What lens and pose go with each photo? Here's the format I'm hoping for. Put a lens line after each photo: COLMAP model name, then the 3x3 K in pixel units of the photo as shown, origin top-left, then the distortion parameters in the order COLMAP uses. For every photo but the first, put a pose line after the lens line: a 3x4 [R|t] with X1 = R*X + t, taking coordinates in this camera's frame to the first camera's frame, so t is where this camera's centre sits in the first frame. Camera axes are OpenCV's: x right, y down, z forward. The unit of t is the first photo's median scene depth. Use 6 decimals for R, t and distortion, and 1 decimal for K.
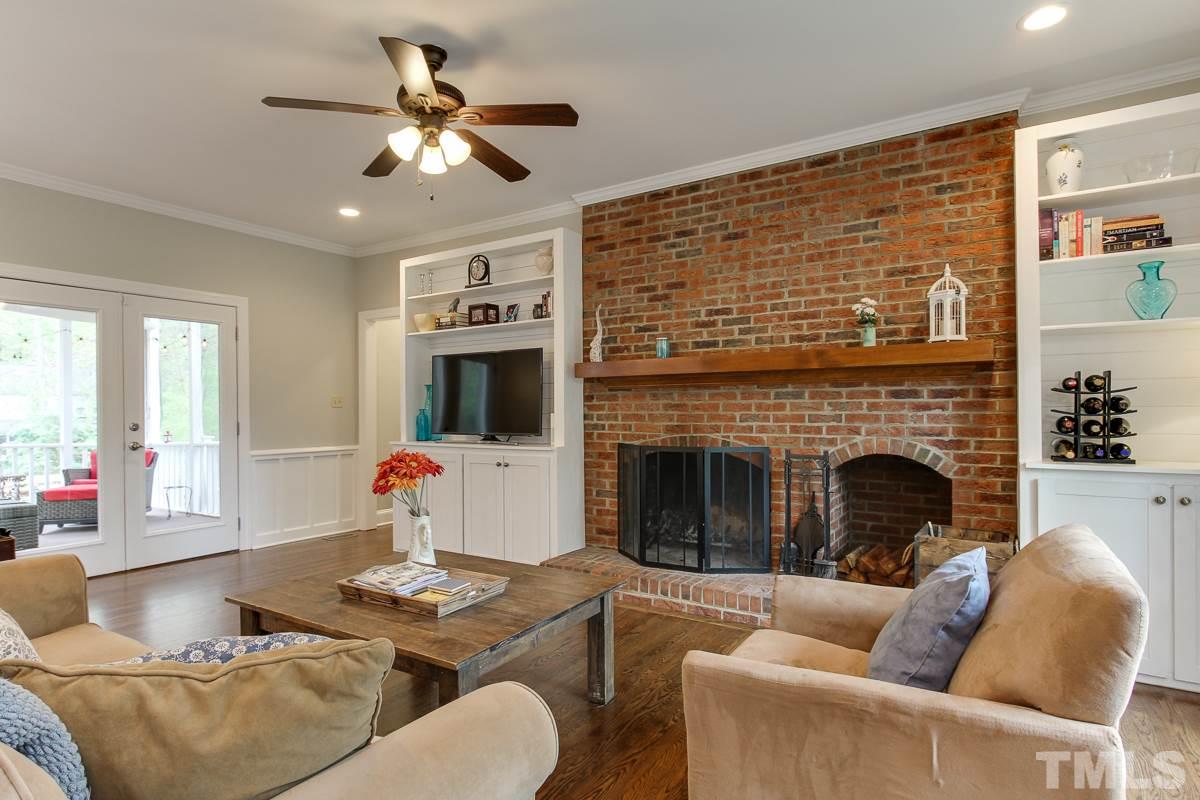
lens RADIAL K [[638.7, 0, 598.2], [0, 638.7, 410.1], [0, 0, 1]] dist [-0.000286, 0.001549]
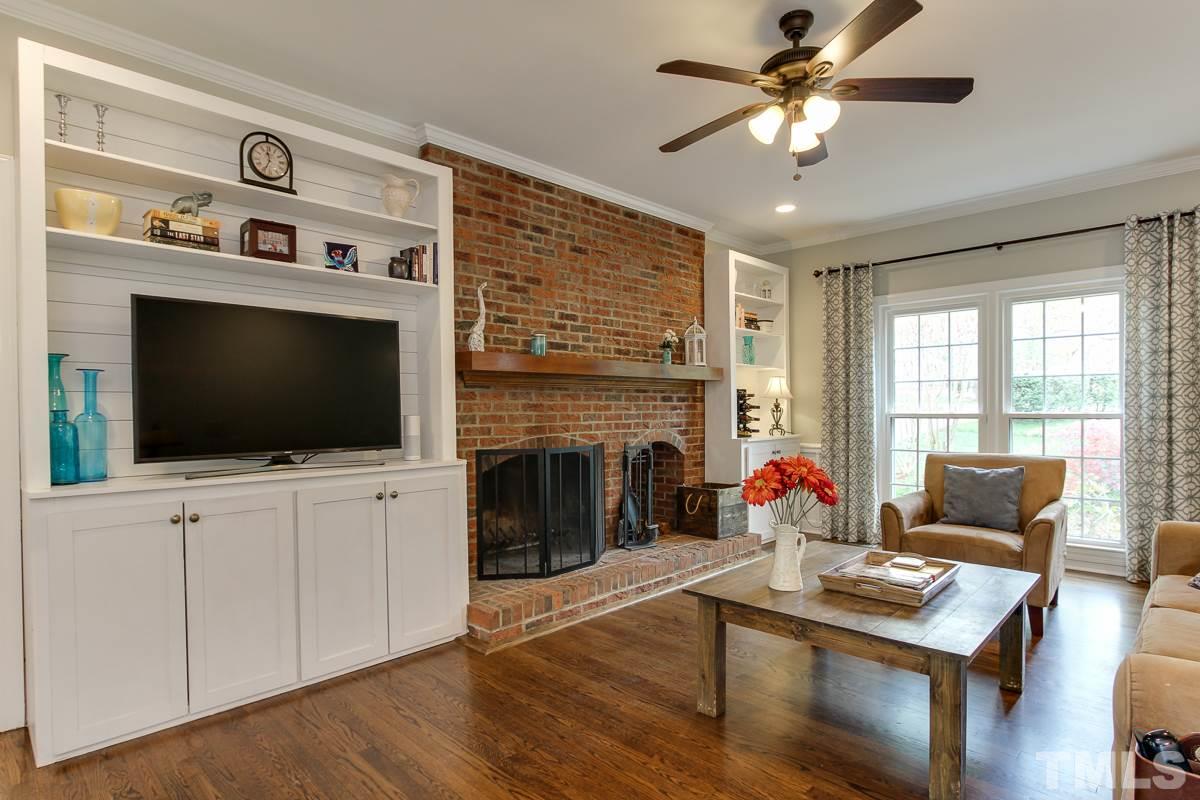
lens RADIAL K [[638.7, 0, 590.1], [0, 638.7, 407.9], [0, 0, 1]] dist [-0.000286, 0.001549]
pose [[0.200320, 0.002772, 0.979727, -0.821697], [0.003436, 0.999988, -0.003531, -0.000251], [-0.979725, 0.004073, 0.200308, 0.744013]]
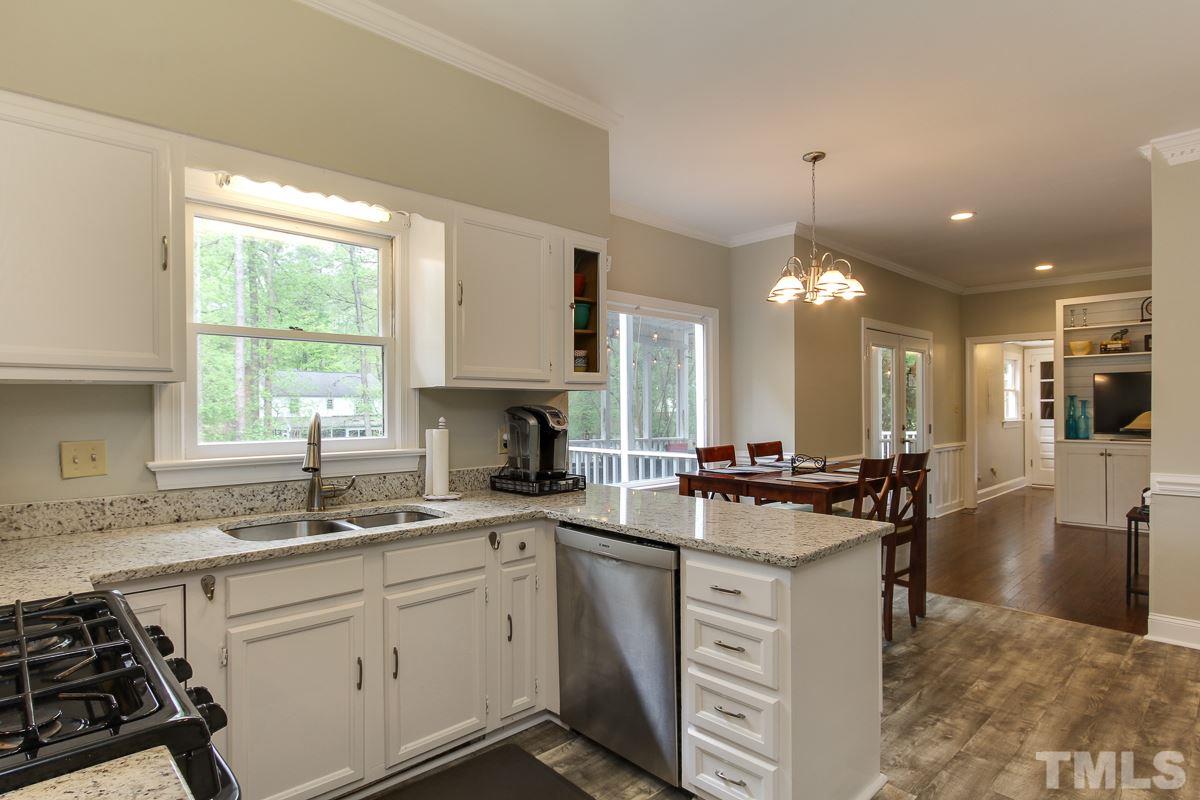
lens RADIAL K [[638.7, 0, 591.6], [0, 638.7, 404.2], [0, 0, 1]] dist [-0.000286, 0.001549]
pose [[0.968947, 0.004726, -0.247223, -1.178703], [-0.003737, 0.999983, 0.004469, -0.031350], [0.247240, -0.003406, 0.968948, -0.646097]]
